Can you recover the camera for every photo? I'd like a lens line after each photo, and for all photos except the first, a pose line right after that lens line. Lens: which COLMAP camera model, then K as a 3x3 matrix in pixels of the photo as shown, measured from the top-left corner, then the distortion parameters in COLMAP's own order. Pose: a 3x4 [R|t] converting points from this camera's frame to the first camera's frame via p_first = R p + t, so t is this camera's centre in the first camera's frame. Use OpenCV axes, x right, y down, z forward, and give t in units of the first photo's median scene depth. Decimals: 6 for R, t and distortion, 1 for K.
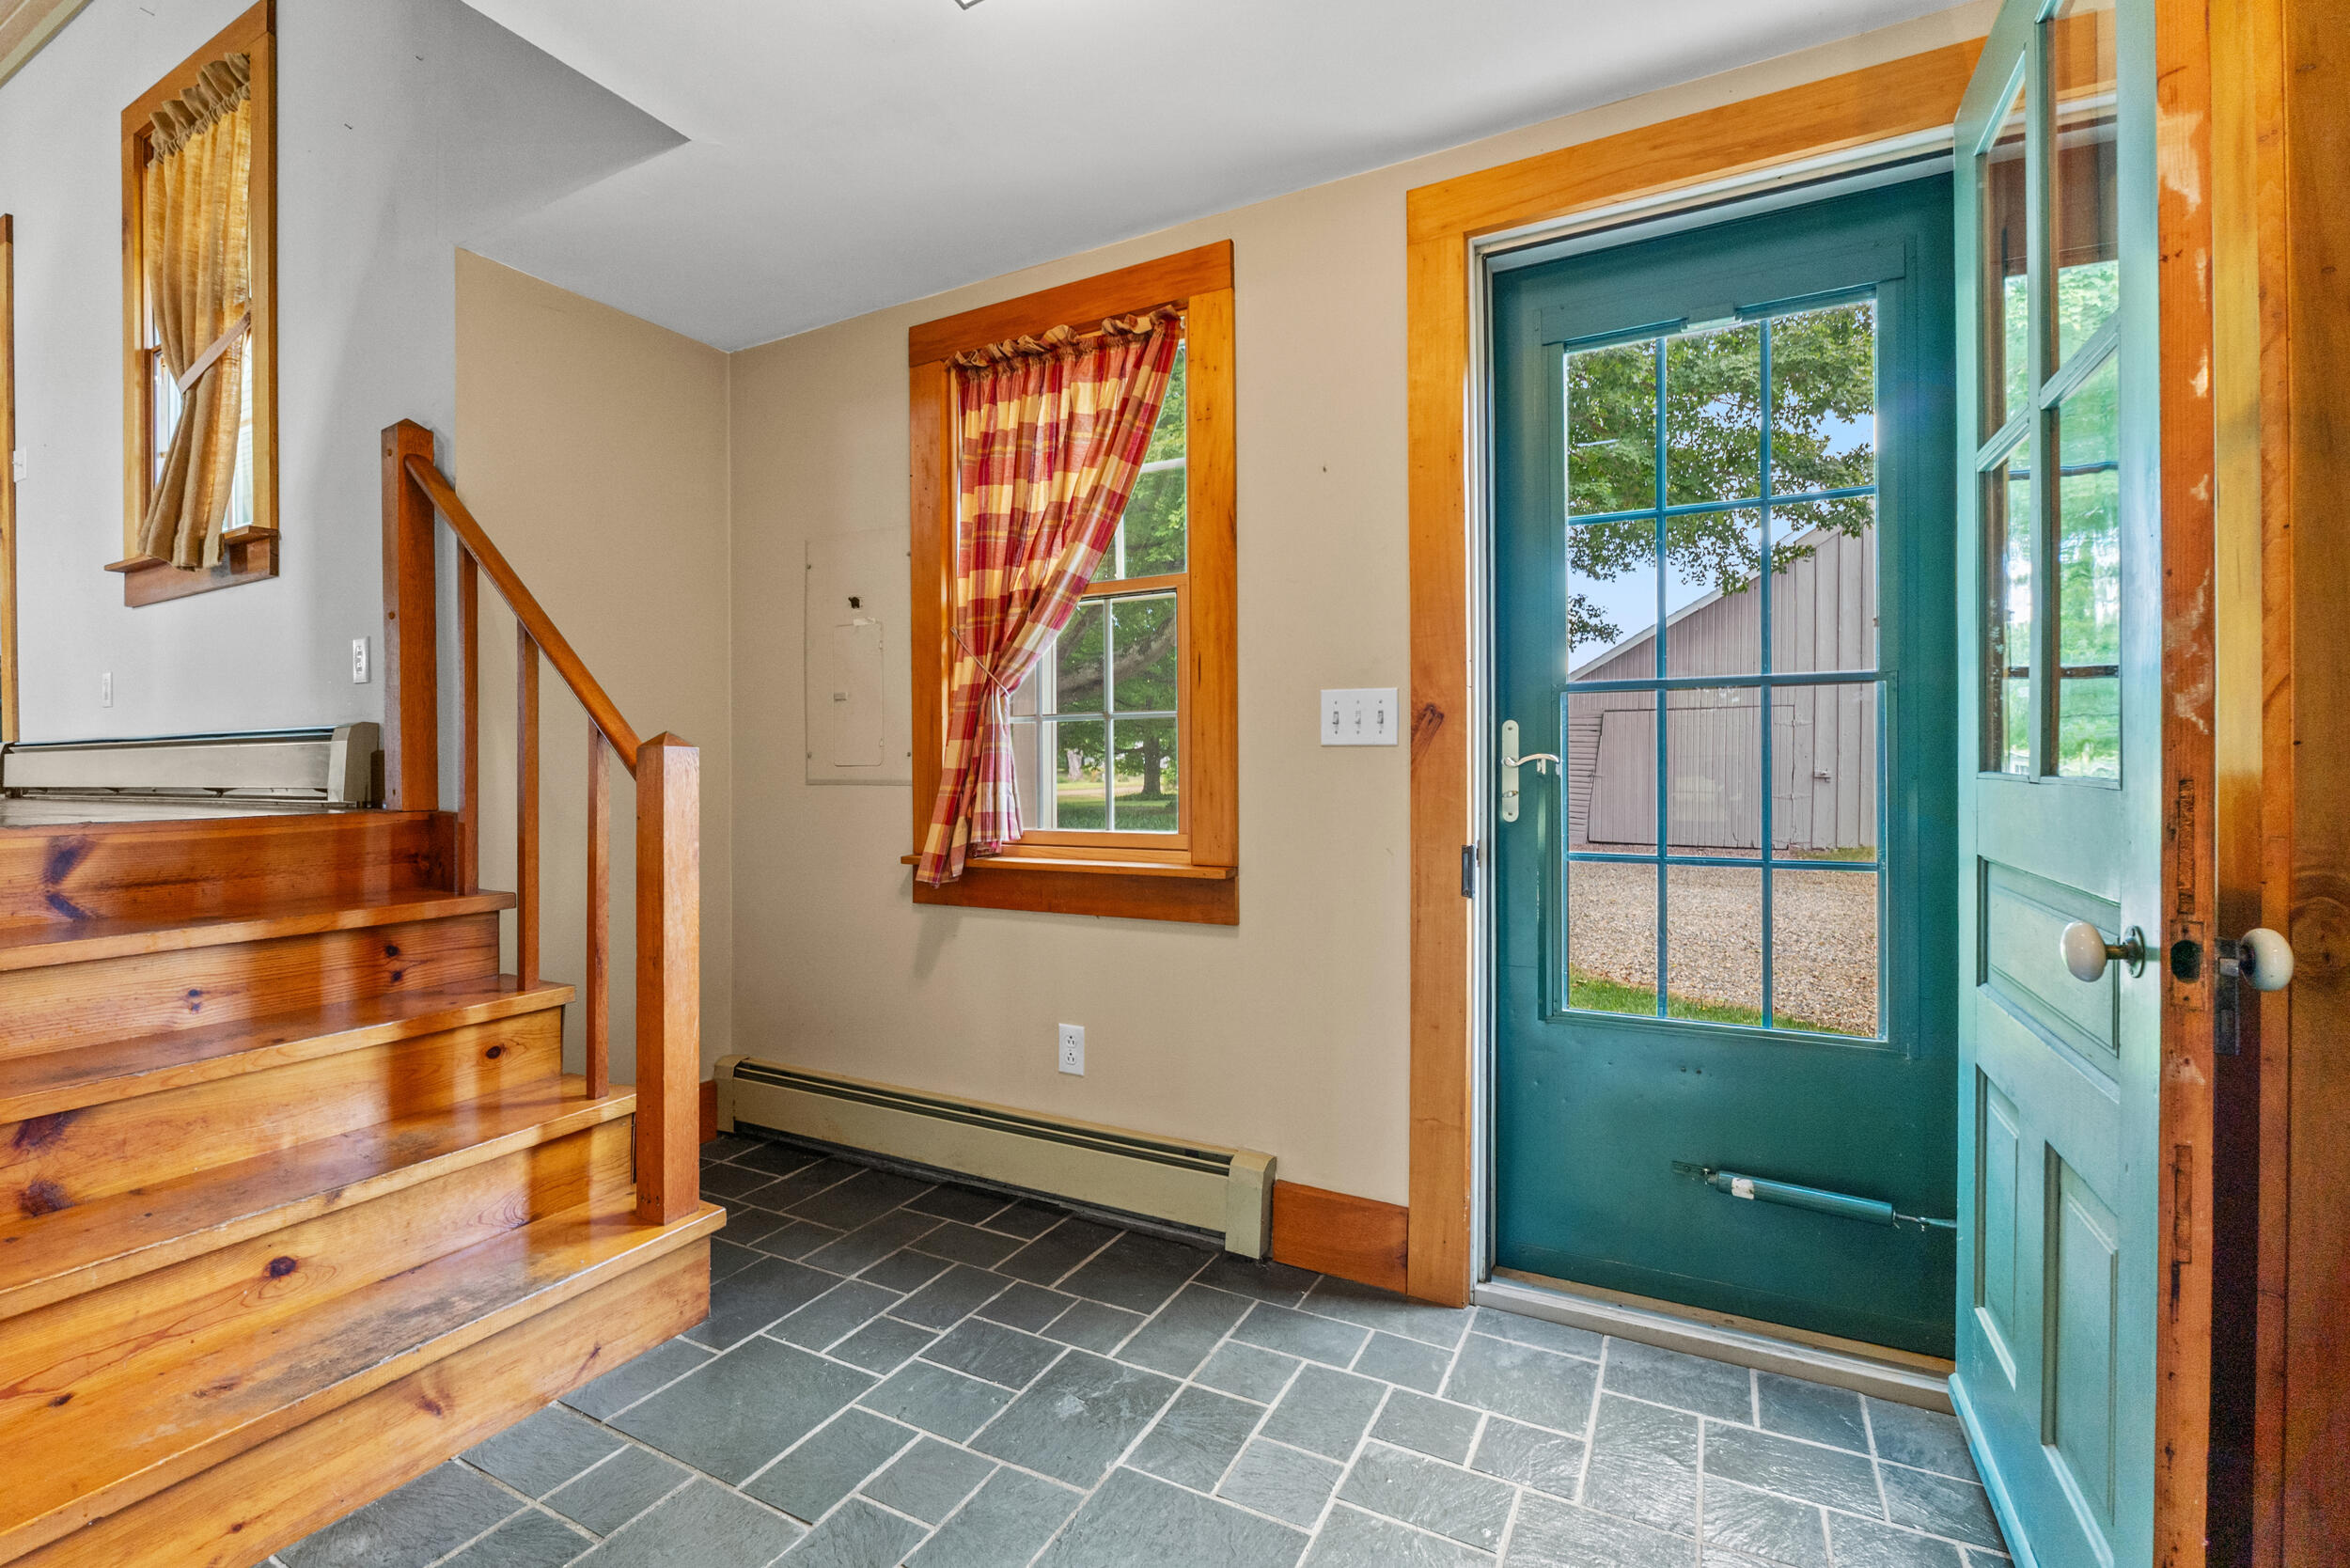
lens RADIAL K [[1002.7, 0, 1175.2], [0, 1002.7, 782.5], [0, 0, 1]] dist [0.011698, -0.001958]
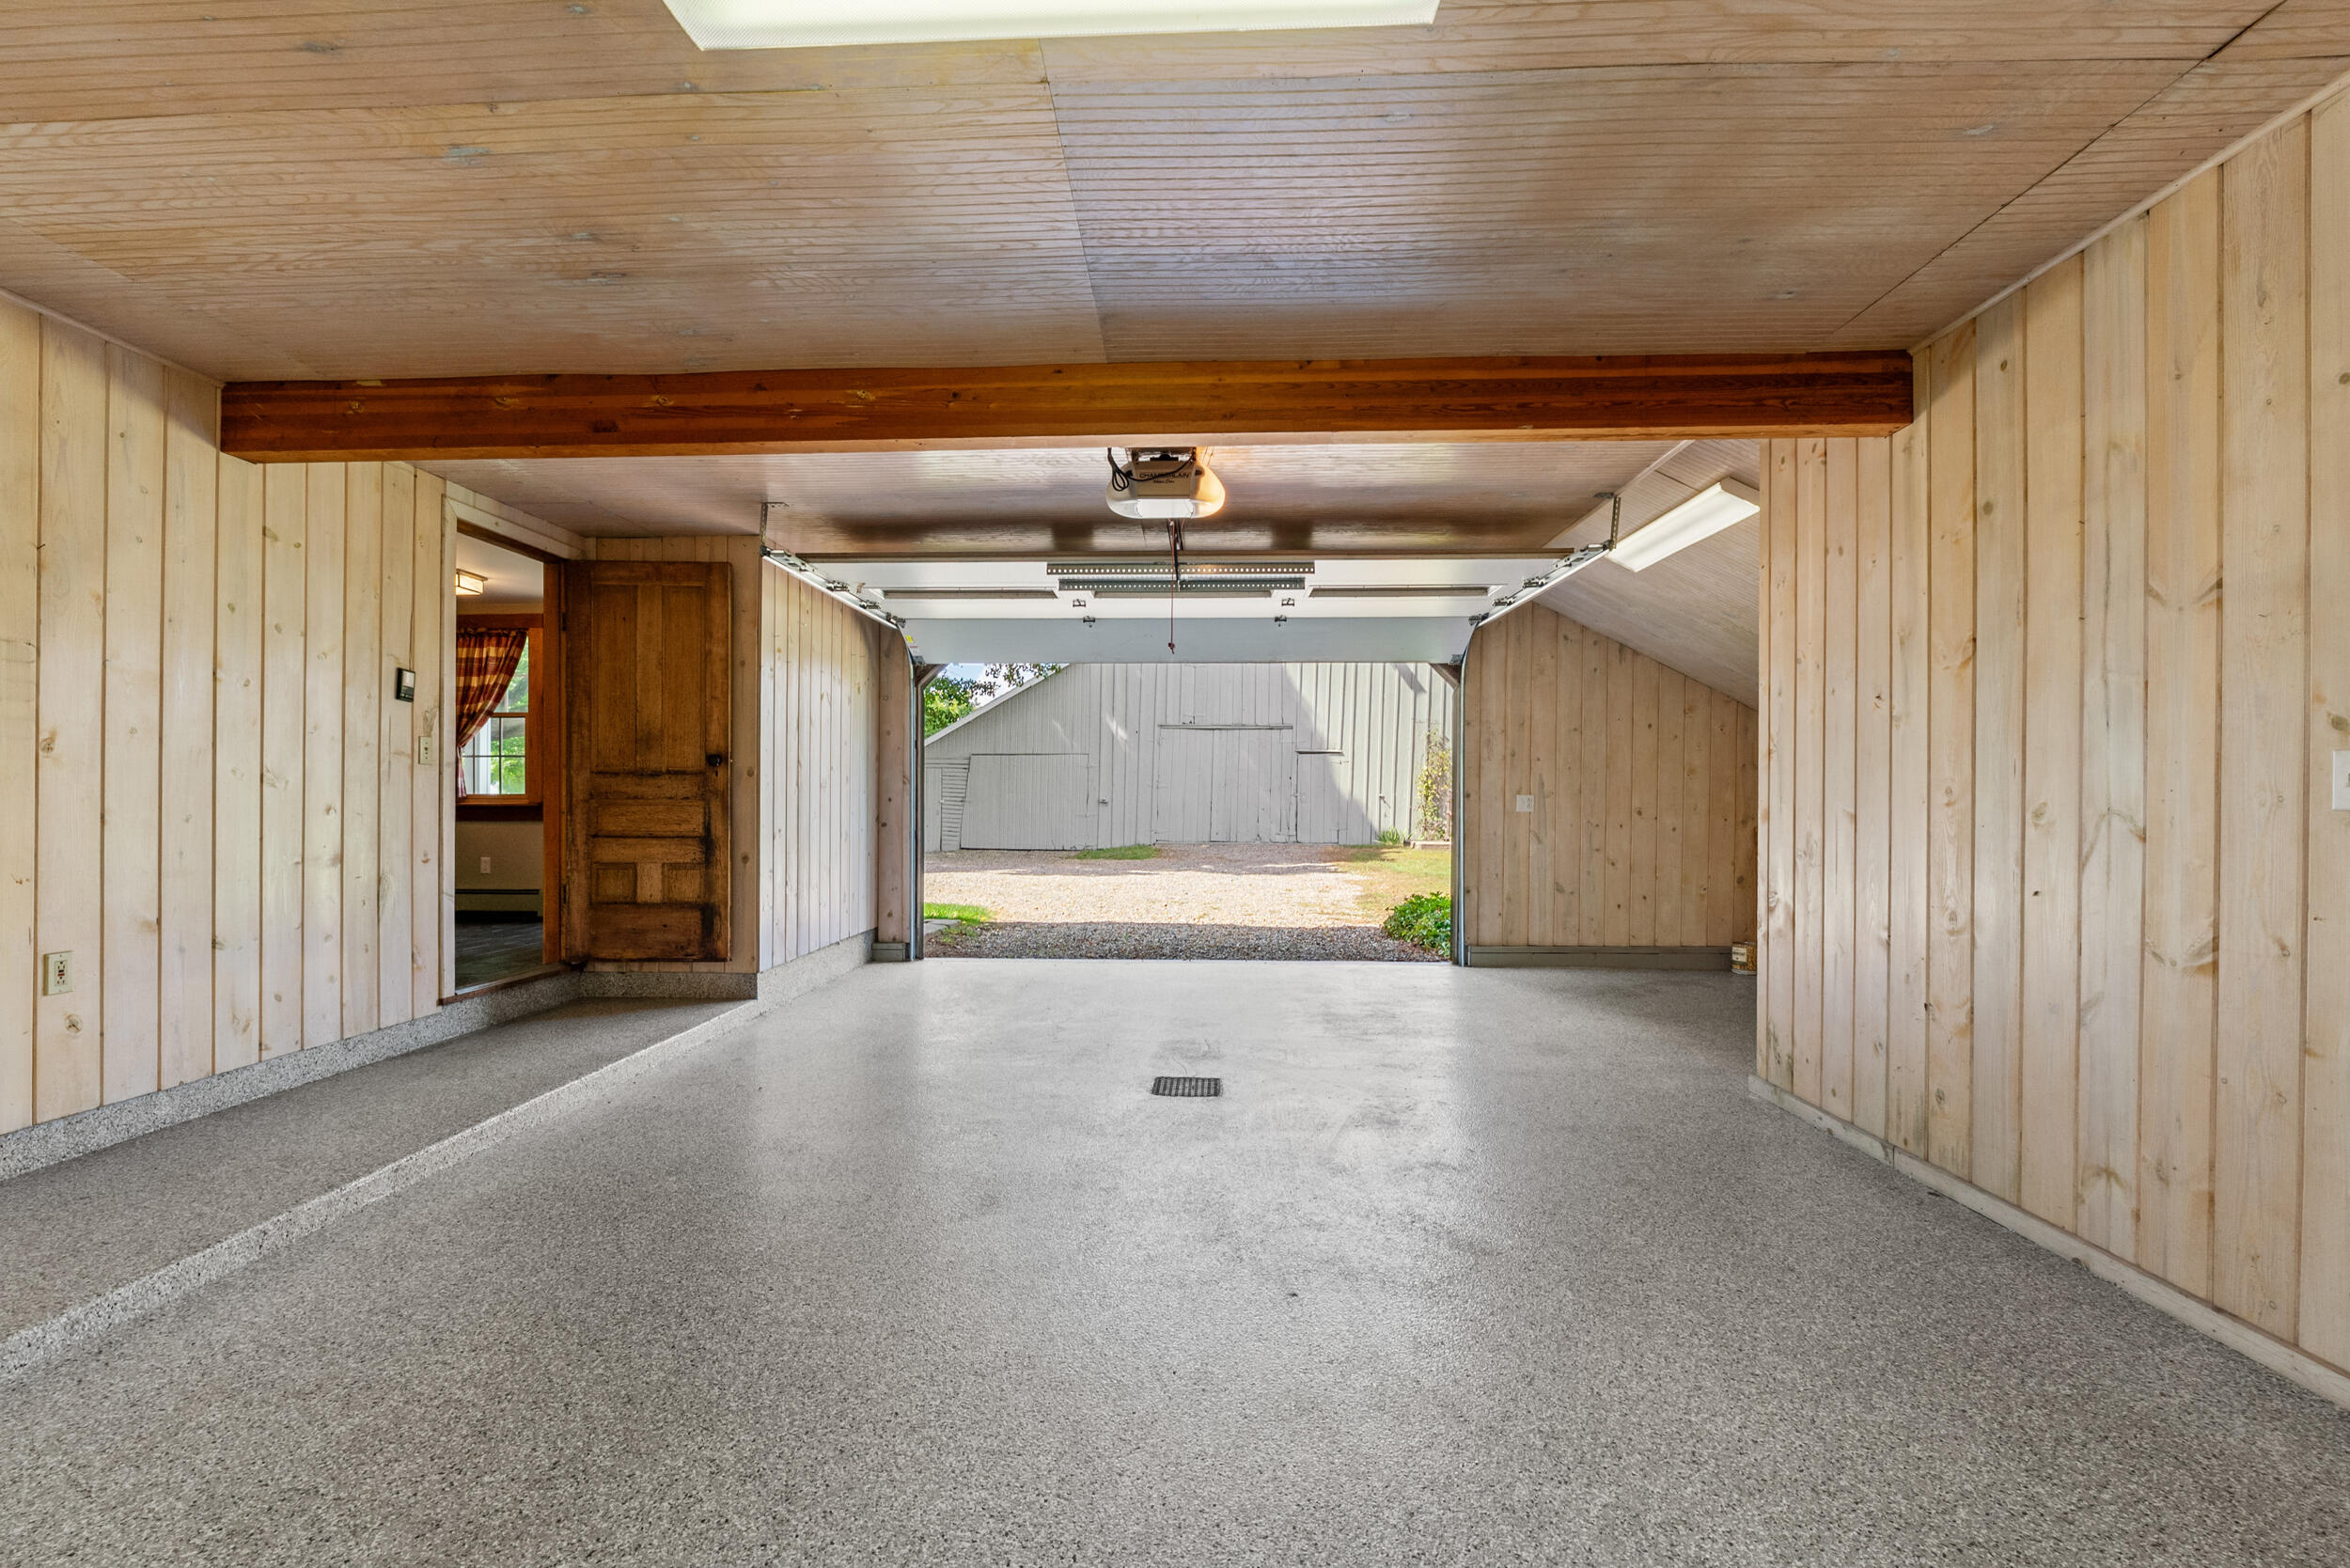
lens RADIAL K [[1002.7, 0, 1164.1], [0, 1002.7, 785.8], [0, 0, 1]] dist [0.011698, -0.001958]
pose [[0.908947, 0.005826, 0.416870, 0.491057], [-0.004161, 0.999979, -0.004902, 0.030836], [-0.416890, 0.002721, 0.908953, -2.631640]]
